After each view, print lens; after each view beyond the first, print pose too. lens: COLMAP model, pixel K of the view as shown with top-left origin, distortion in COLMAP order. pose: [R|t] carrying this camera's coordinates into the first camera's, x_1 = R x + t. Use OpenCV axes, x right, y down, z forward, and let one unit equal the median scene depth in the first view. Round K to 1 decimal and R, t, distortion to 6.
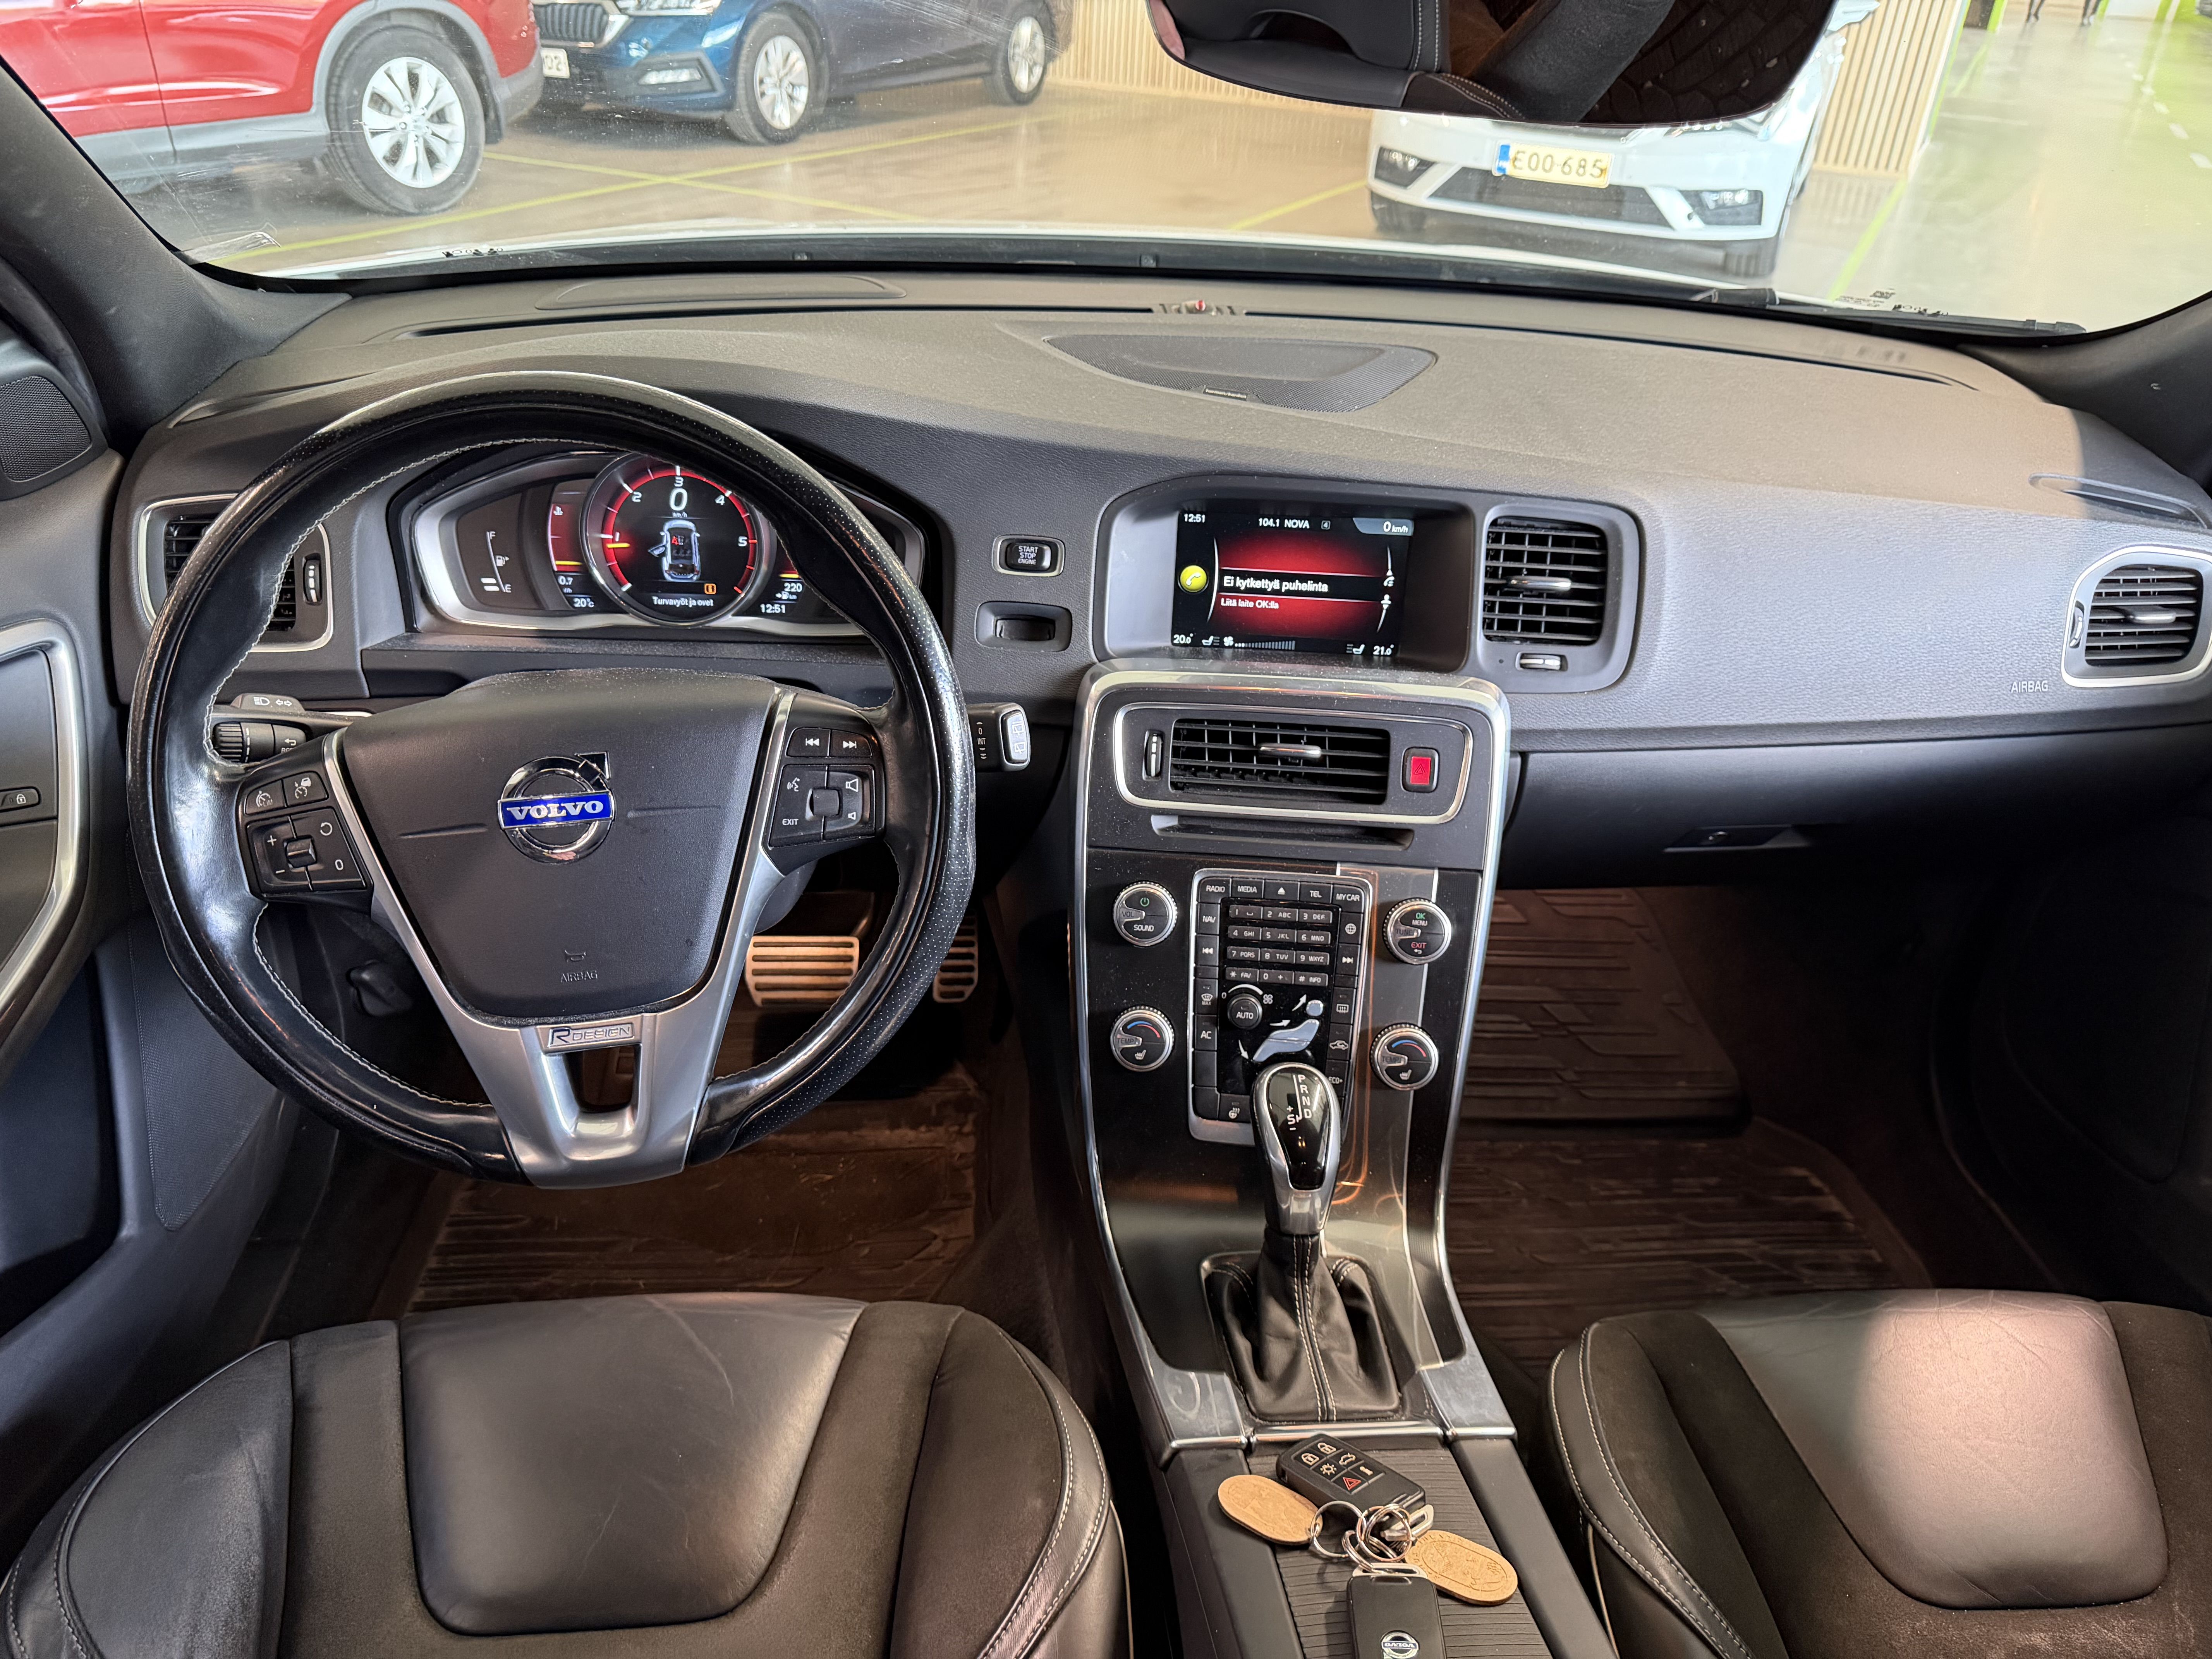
lens RADIAL K [[1600.8, 0, 1107.5], [0, 1600.8, 836.1], [0, 0, 1]] dist [0.051418, -0.005137]
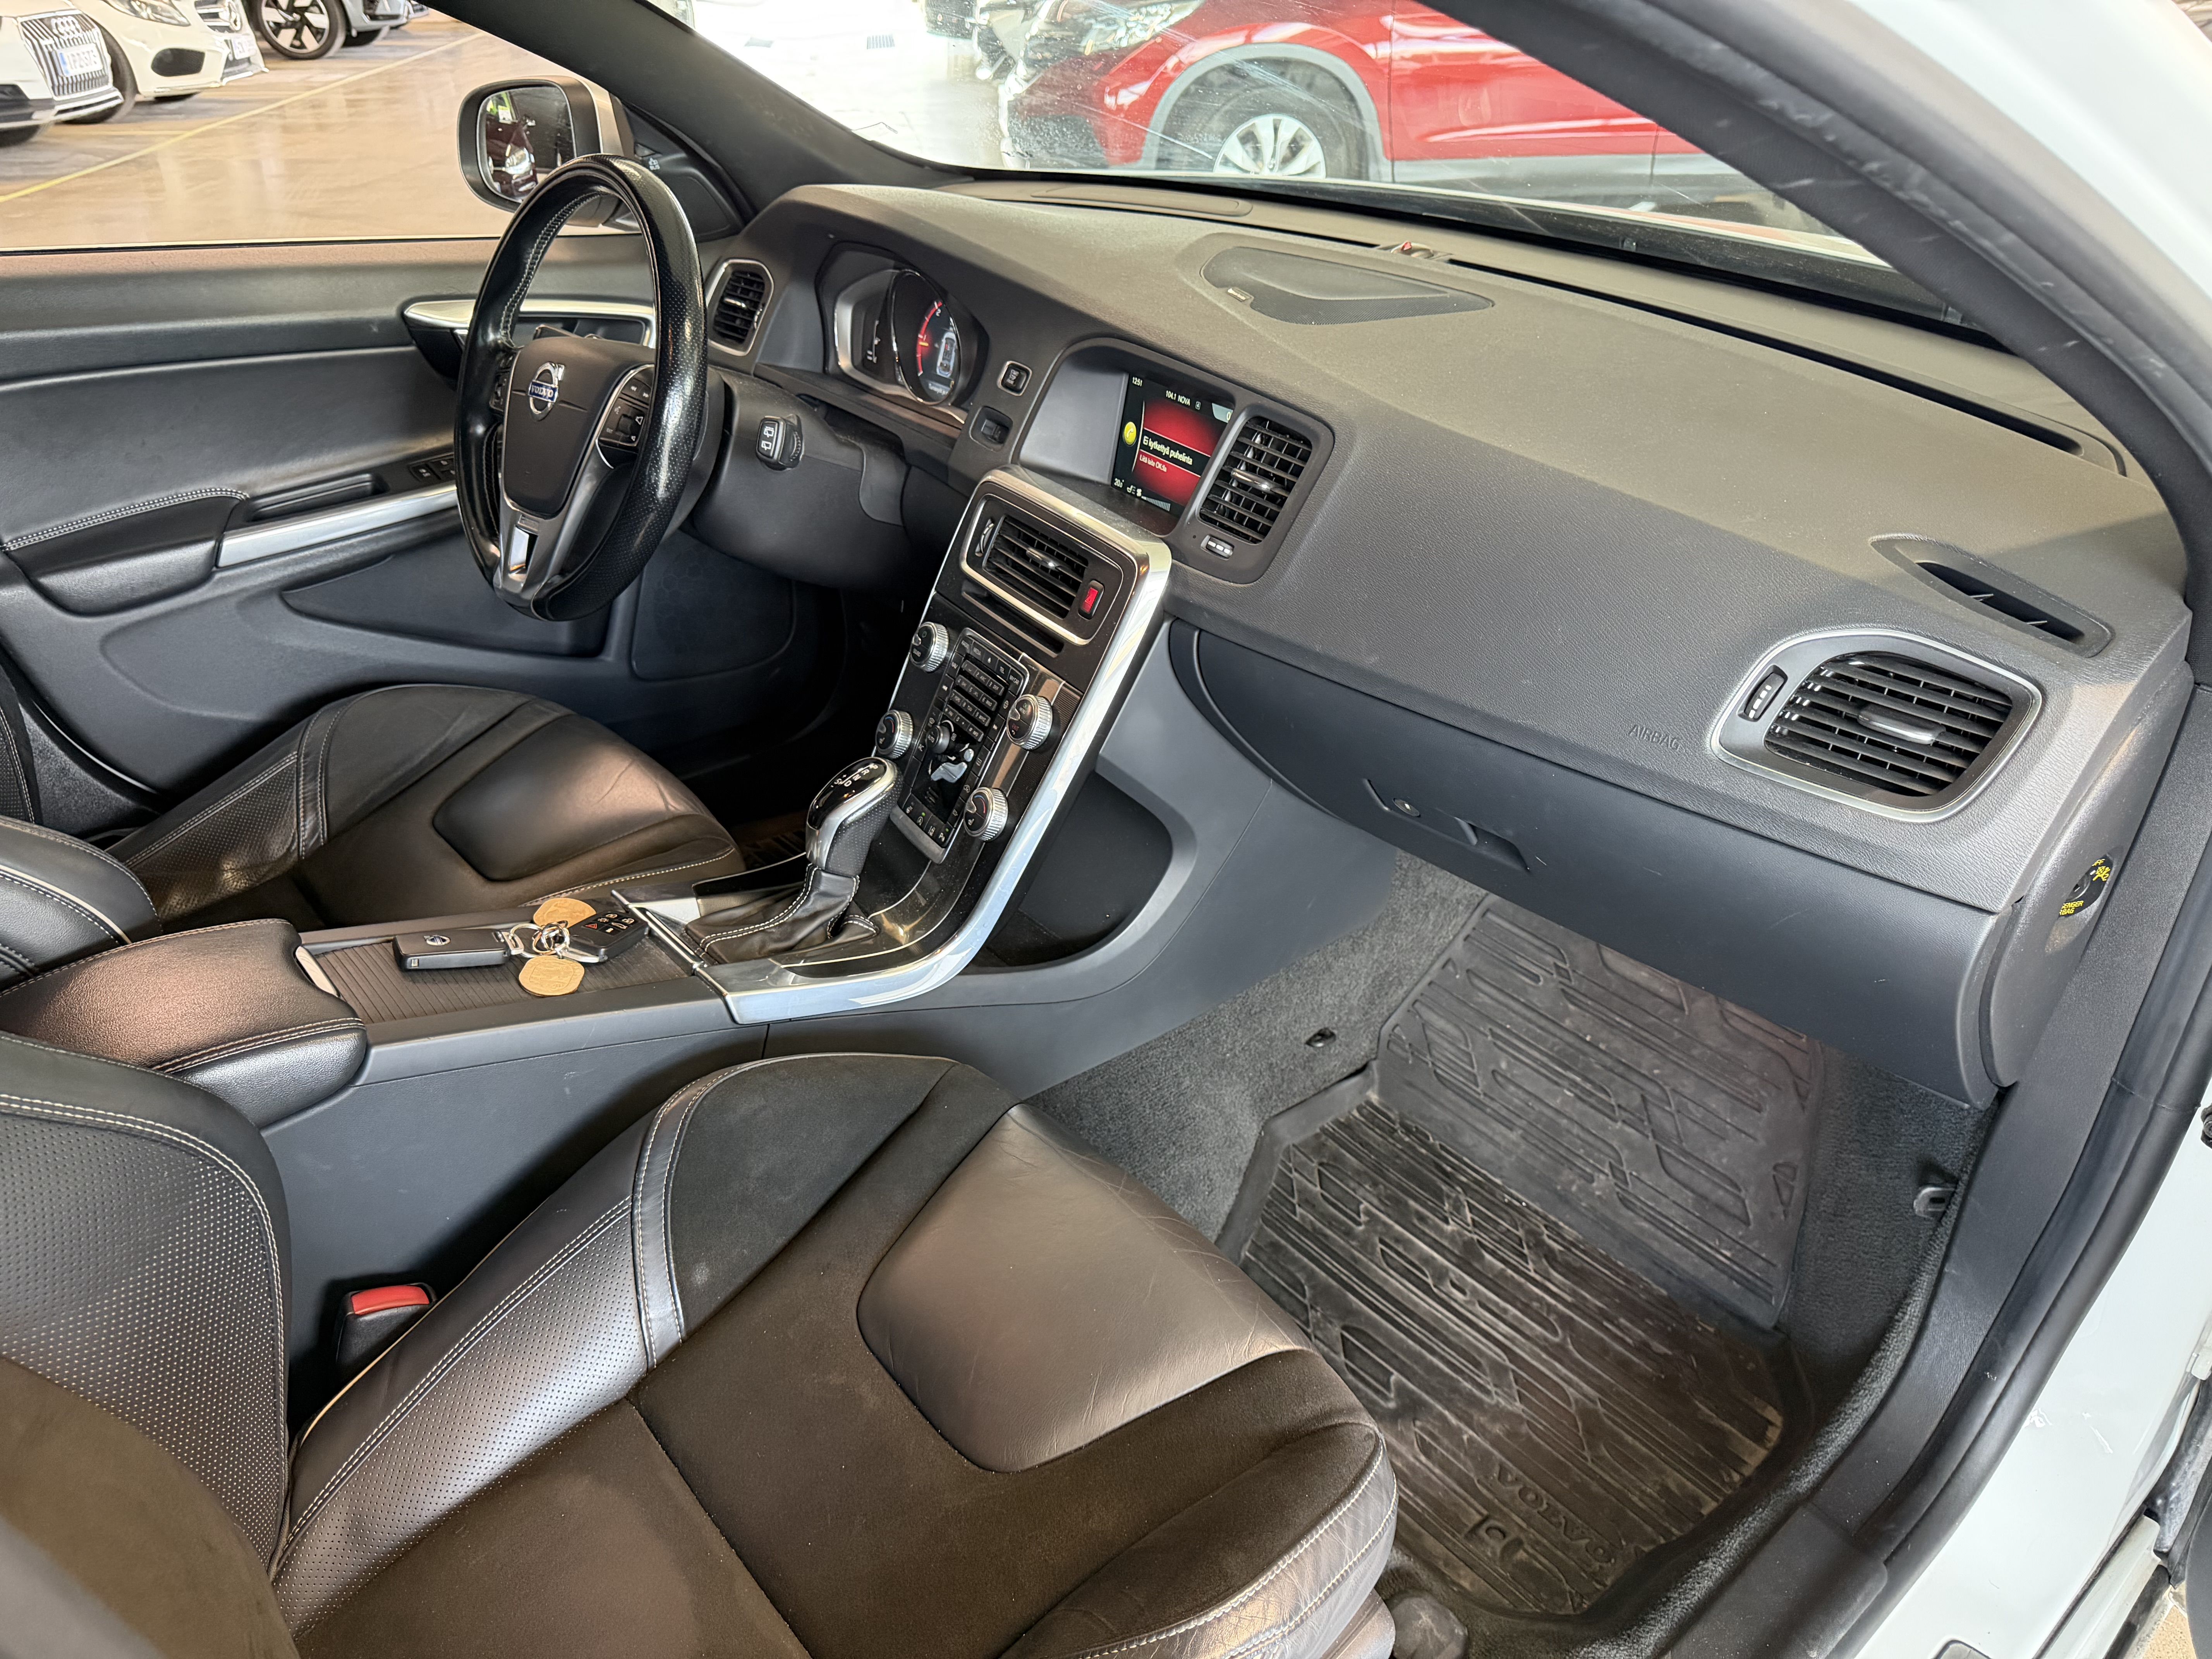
lens RADIAL K [[1600.8, 0, 1111.6], [0, 1600.8, 826.0], [0, 0, 1]] dist [0.051418, -0.005137]
pose [[0.578593, 0.362741, -0.730513, 1.040868], [-0.389902, 0.909701, 0.142901, -0.059002], [0.716384, 0.202147, 0.667780, 0.241636]]
